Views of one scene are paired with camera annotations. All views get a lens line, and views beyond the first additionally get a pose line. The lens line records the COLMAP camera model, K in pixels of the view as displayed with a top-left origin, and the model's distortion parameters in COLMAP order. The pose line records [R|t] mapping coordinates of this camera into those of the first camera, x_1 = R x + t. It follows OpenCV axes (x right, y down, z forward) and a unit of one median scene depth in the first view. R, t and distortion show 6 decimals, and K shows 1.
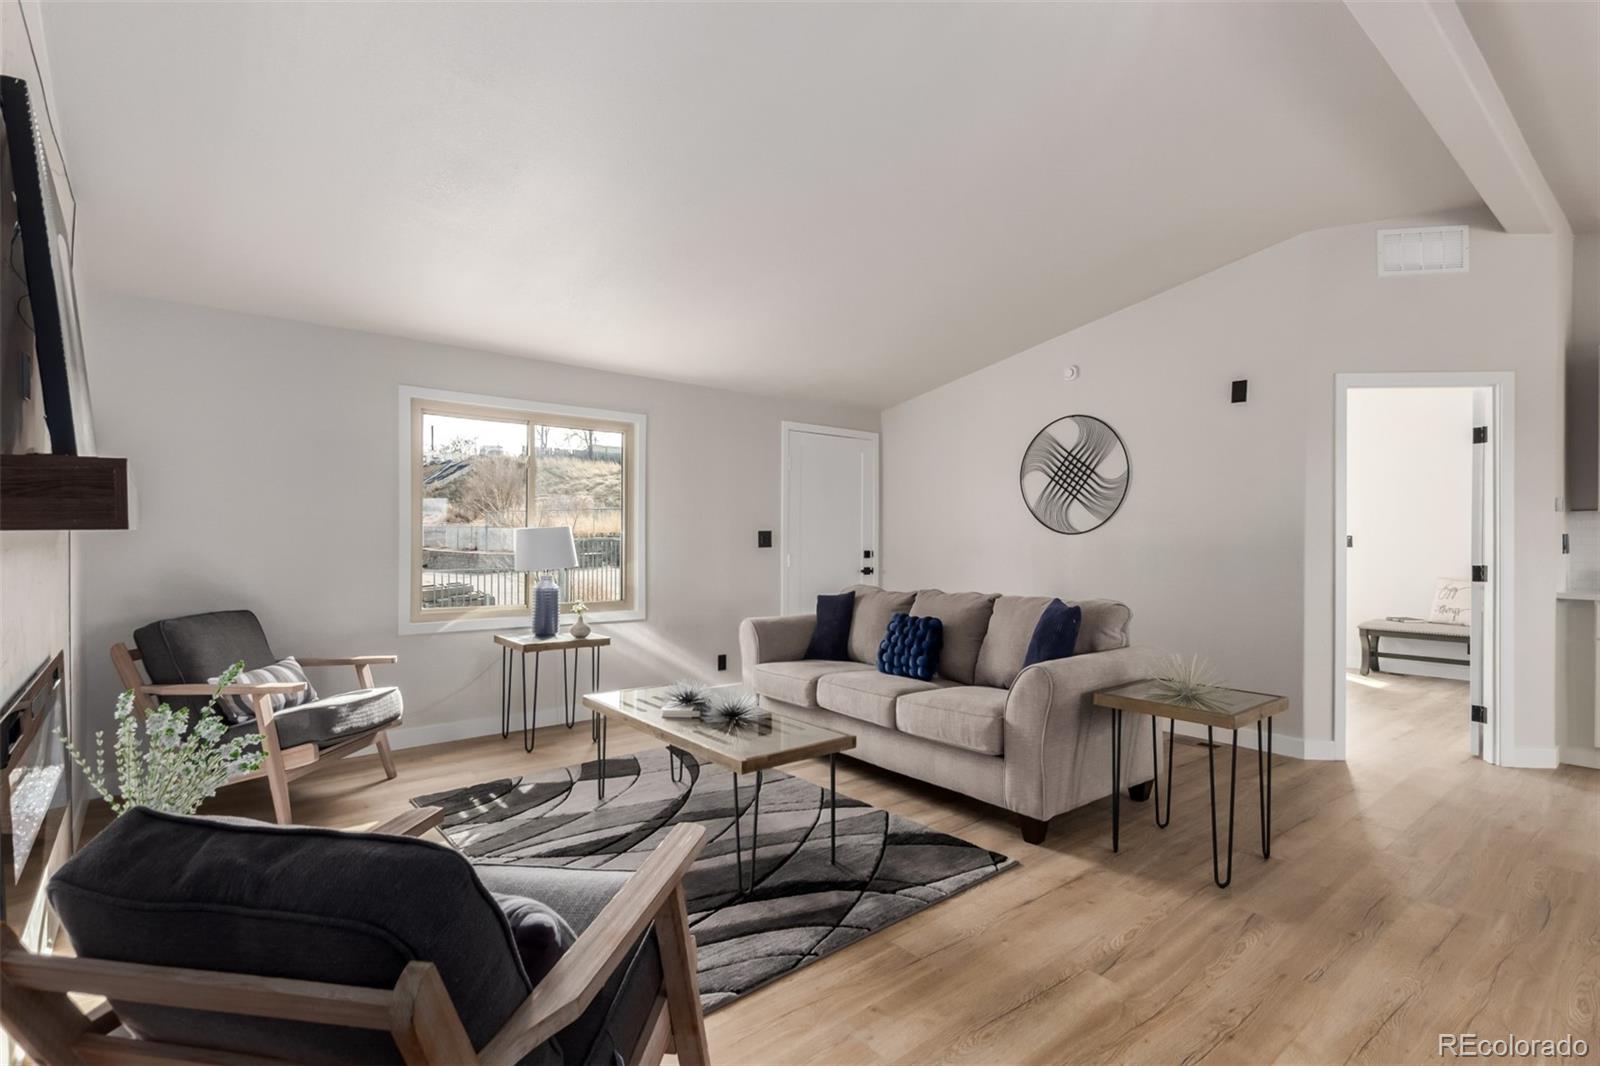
lens RADIAL K [[771.6, 0, 801.6], [0, 771.6, 535.7], [0, 0, 1]] dist [0.004368, 0.000082]
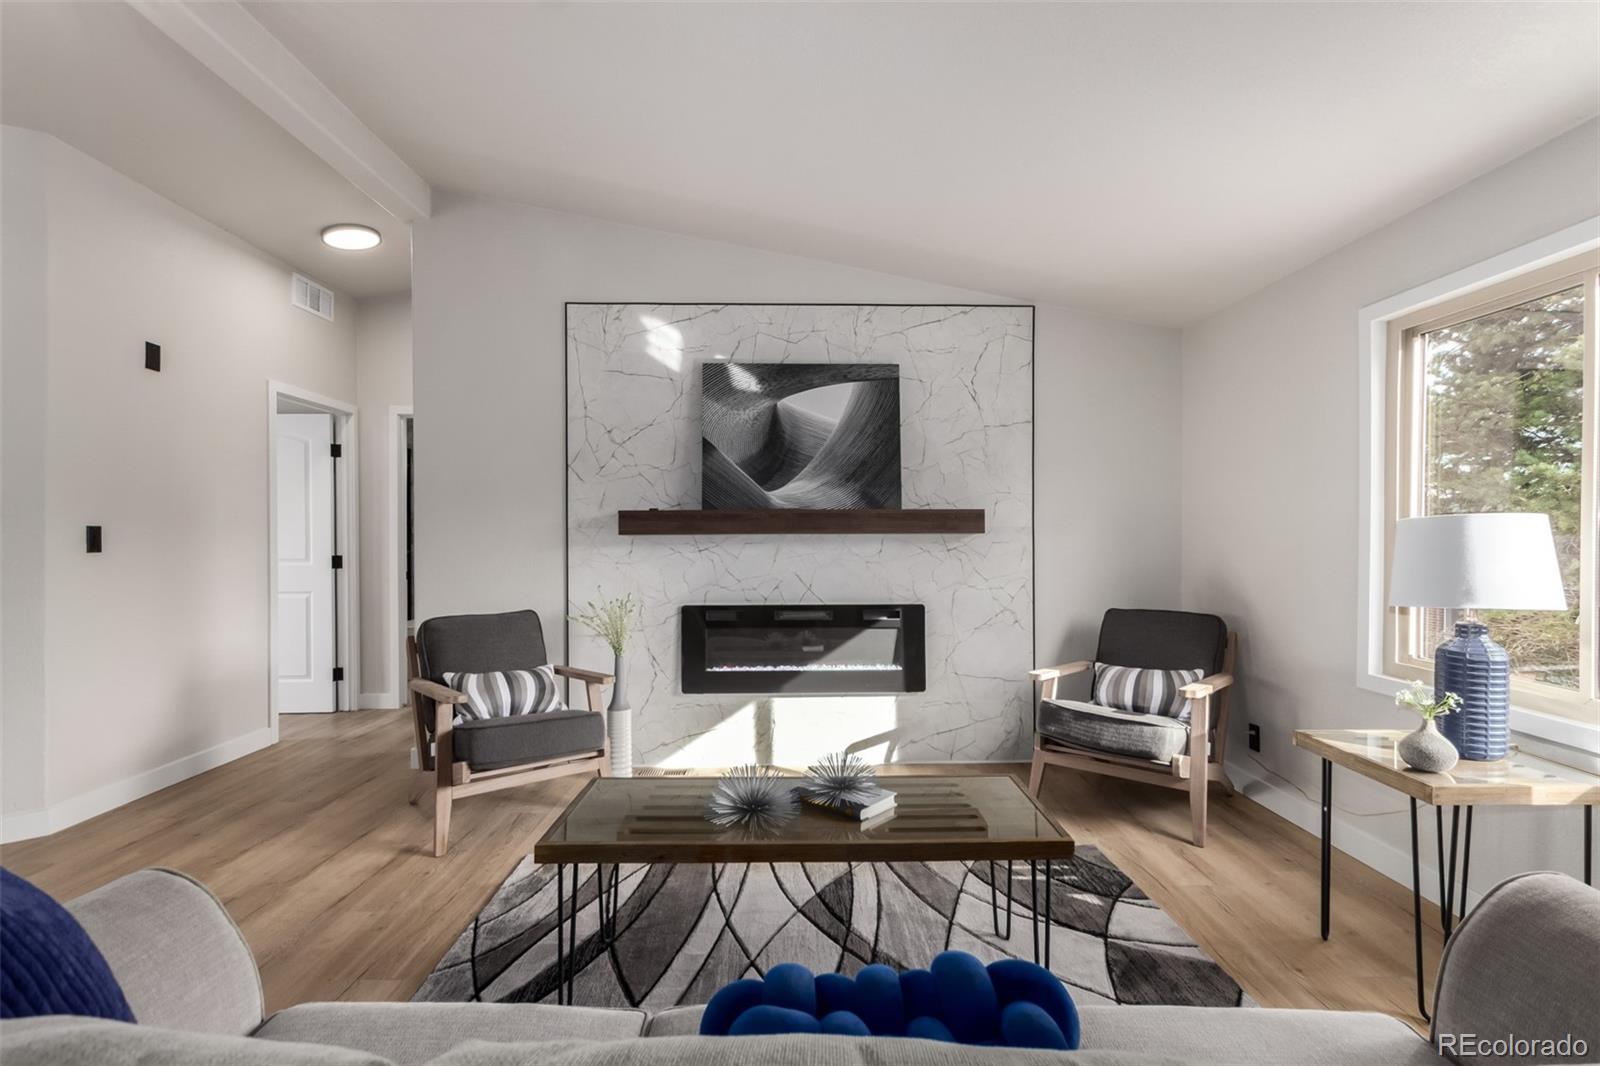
lens RADIAL K [[752.8, 0, 807.4], [0, 752.8, 538.1], [0, 0, 1]] dist [0.006090, -0.000975]
pose [[-0.616149, -0.001924, -0.787628, 0.228246], [-0.003148, 0.999995, 0.000020, 0.001864], [0.787624, 0.002491, -0.616152, 0.836709]]
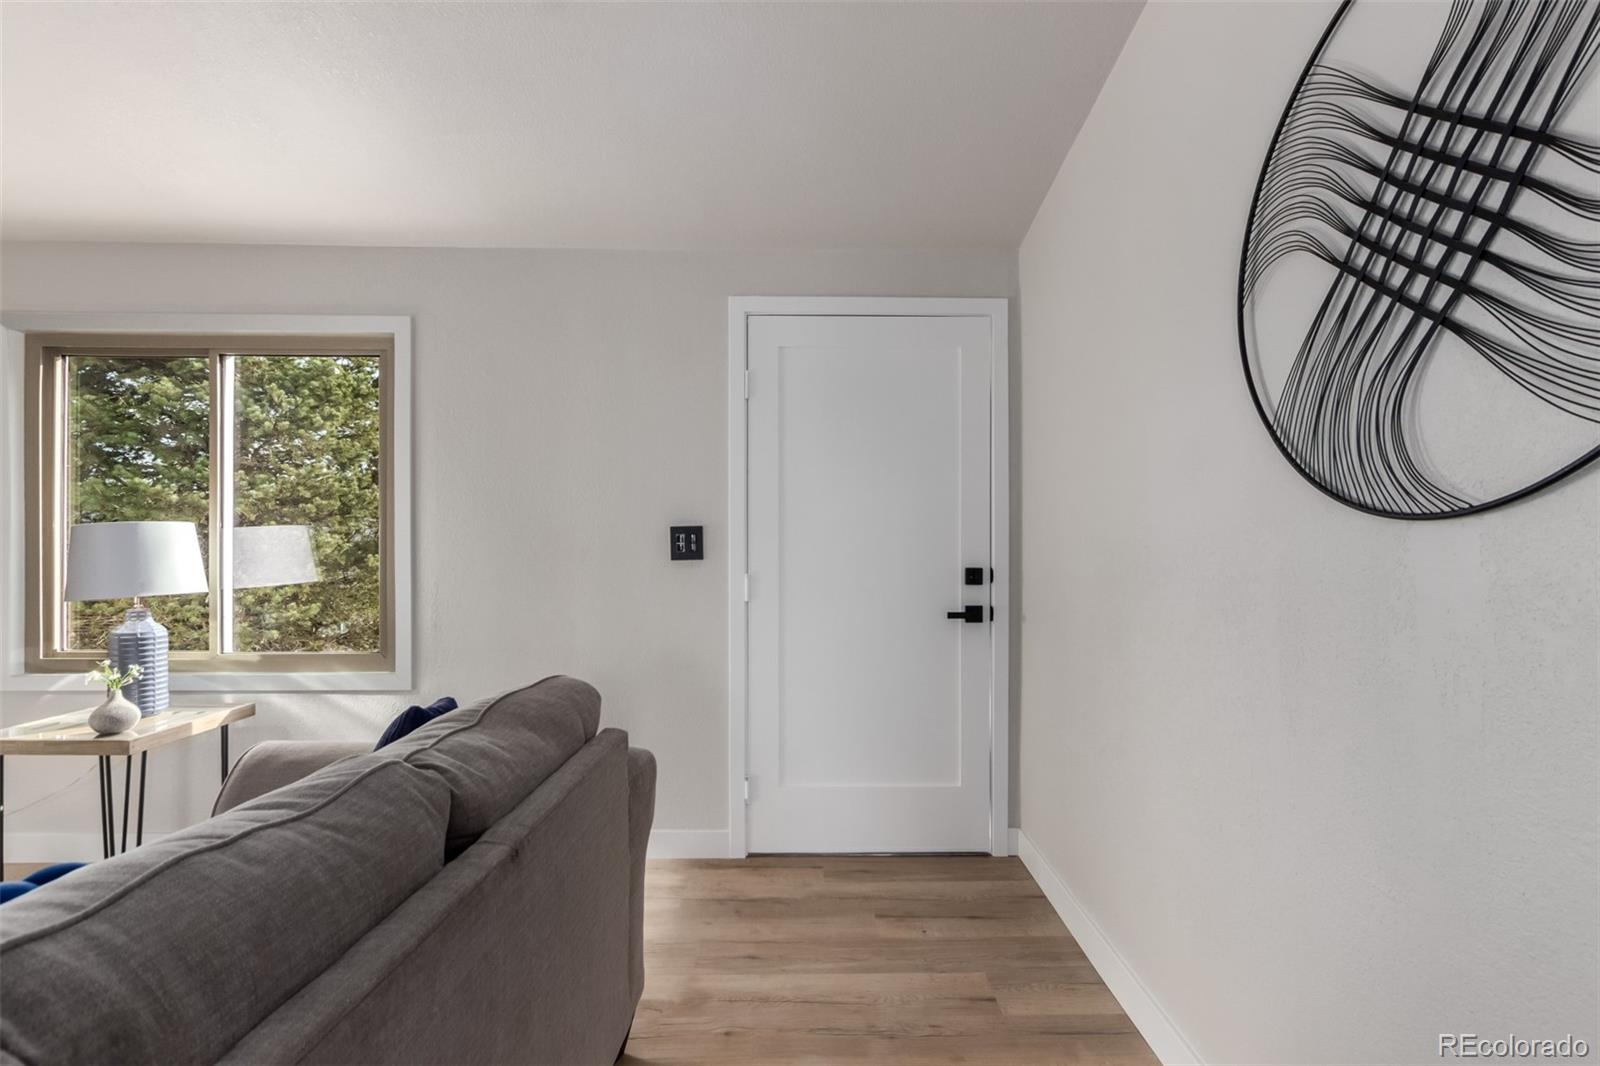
lens RADIAL K [[752.8, 0, 807.4], [0, 752.8, 538.1], [0, 0, 1]] dist [0.006090, -0.000975]
pose [[0.782360, -0.005346, -0.622804, 0.346476], [0.007243, 0.999974, 0.000515, 0.001847], [0.622784, -0.004914, 0.782378, 0.756014]]
